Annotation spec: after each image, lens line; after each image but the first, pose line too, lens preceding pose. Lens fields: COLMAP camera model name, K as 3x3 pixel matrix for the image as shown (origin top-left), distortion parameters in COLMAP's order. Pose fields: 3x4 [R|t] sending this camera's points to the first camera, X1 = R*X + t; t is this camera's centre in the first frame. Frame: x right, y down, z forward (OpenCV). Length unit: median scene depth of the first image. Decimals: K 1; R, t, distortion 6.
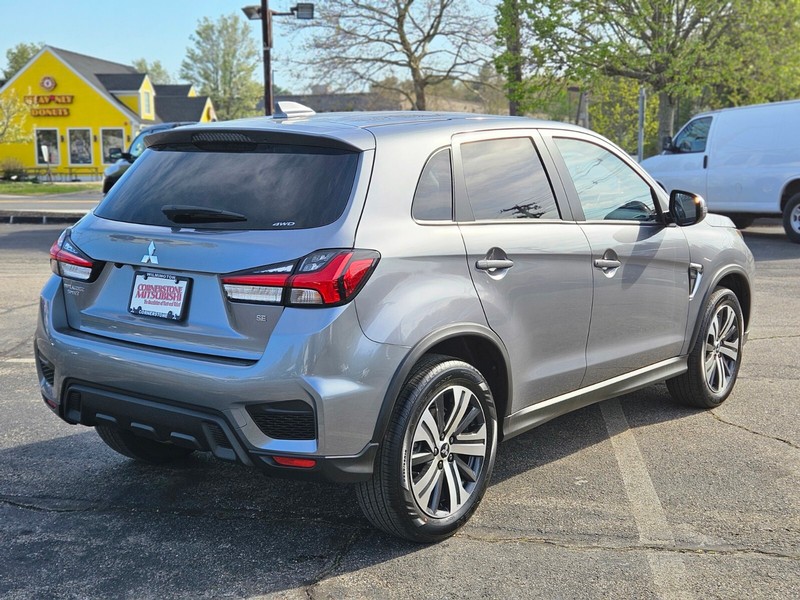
lens RADIAL K [[1074.5, 0, 399.1], [0, 1074.5, 307.9], [0, 0, 1]] dist [0.186266, -0.618895]
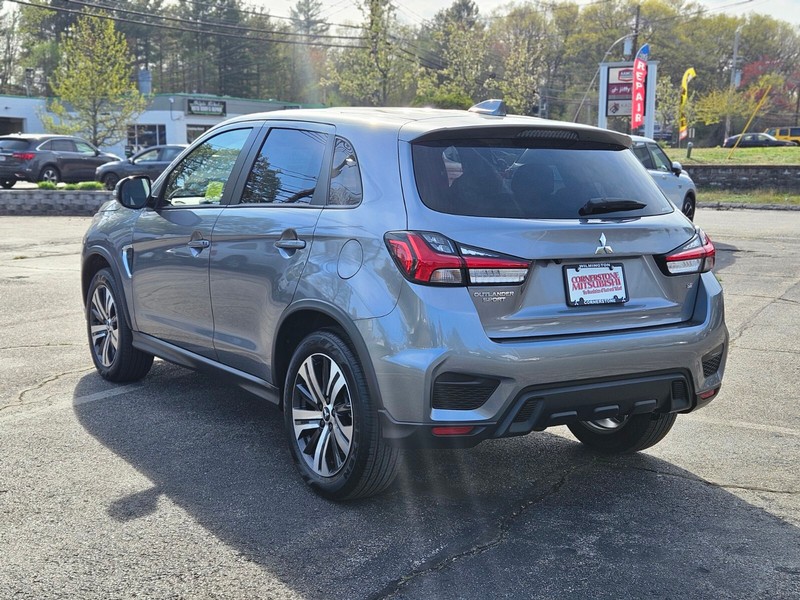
lens RADIAL K [[1074.5, 0, 399.1], [0, 1074.5, 307.9], [0, 0, 1]] dist [0.186266, -0.618895]
pose [[0.306864, -0.127027, 0.943238, -0.174224], [0.116351, 0.988627, 0.095288, -0.015168], [-0.944615, 0.080506, 0.318153, 0.115228]]
